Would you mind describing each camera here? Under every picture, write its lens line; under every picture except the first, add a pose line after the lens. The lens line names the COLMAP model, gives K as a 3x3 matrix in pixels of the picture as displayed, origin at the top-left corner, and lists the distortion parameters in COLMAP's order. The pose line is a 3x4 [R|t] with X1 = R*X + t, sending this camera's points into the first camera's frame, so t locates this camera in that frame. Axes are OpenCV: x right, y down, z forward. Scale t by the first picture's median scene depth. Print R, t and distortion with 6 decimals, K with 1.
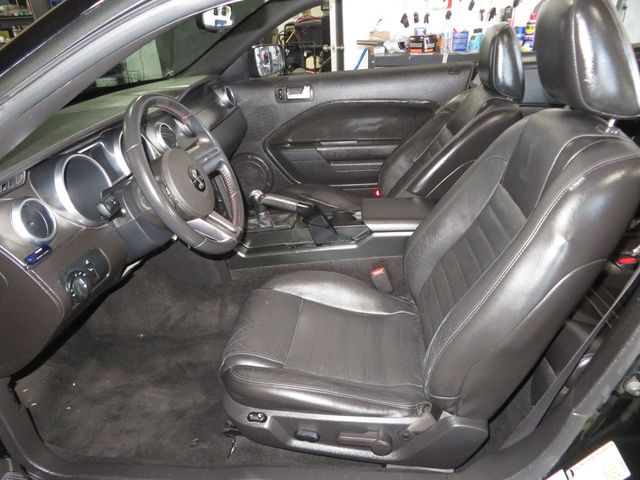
lens RADIAL K [[466.5, 0, 320.0], [0, 466.5, 240.0], [0, 0, 1]] dist [0.002526, 0.002531]
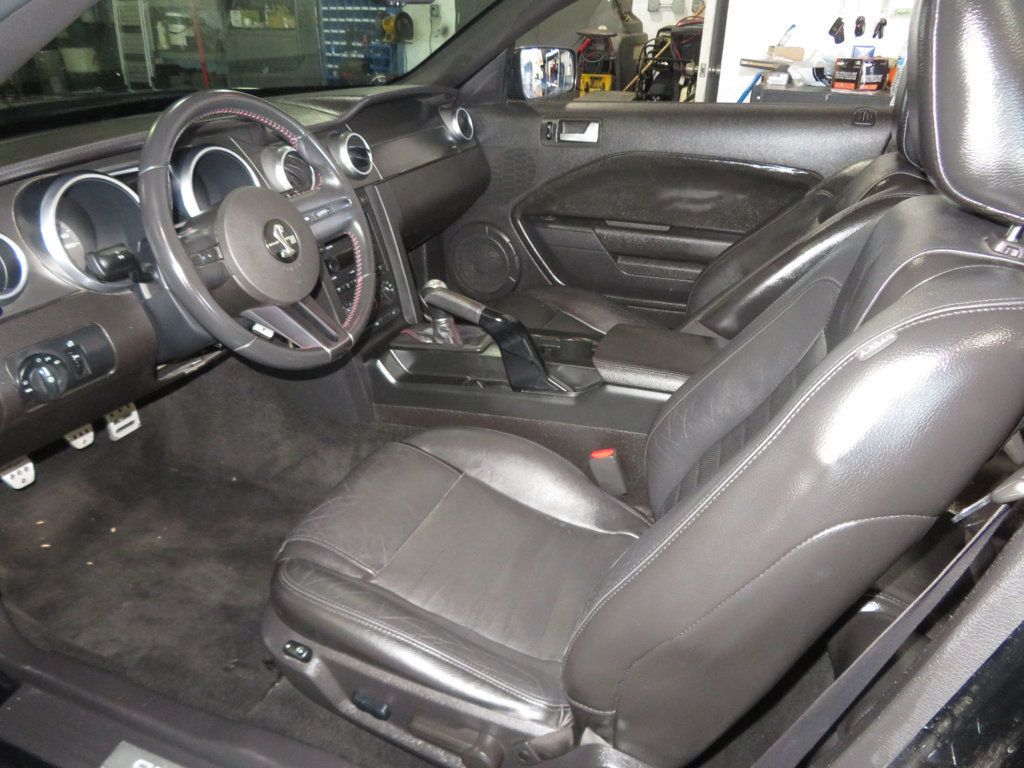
lens RADIAL K [[746.4, 0, 512.0], [0, 746.4, 384.0], [0, 0, 1]] dist [0.002526, 0.002531]
pose [[0.958509, 0.178978, -0.221872, 0.195684], [-0.176654, 0.983802, 0.030443, -0.022669], [0.223727, 0.010015, 0.974600, 0.092829]]
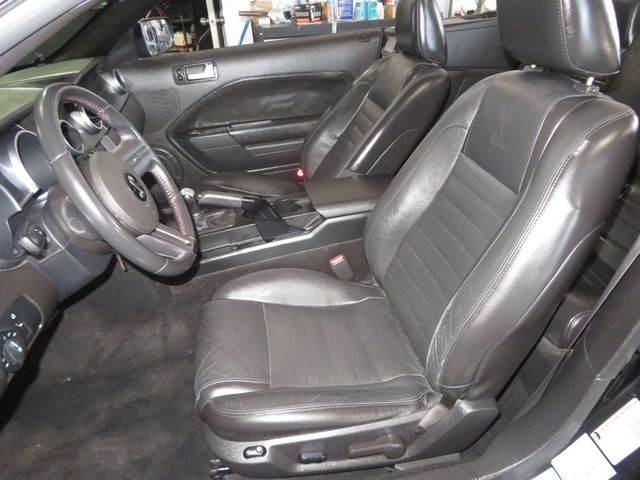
lens RADIAL K [[466.5, 0, 320.0], [0, 466.5, 240.0], [0, 0, 1]] dist [0.002526, 0.002531]
pose [[0.961424, -0.147504, 0.232177, -0.114422], [0.135893, 0.988568, 0.065324, -0.035536], [-0.239159, -0.031252, 0.970477, 0.098896]]
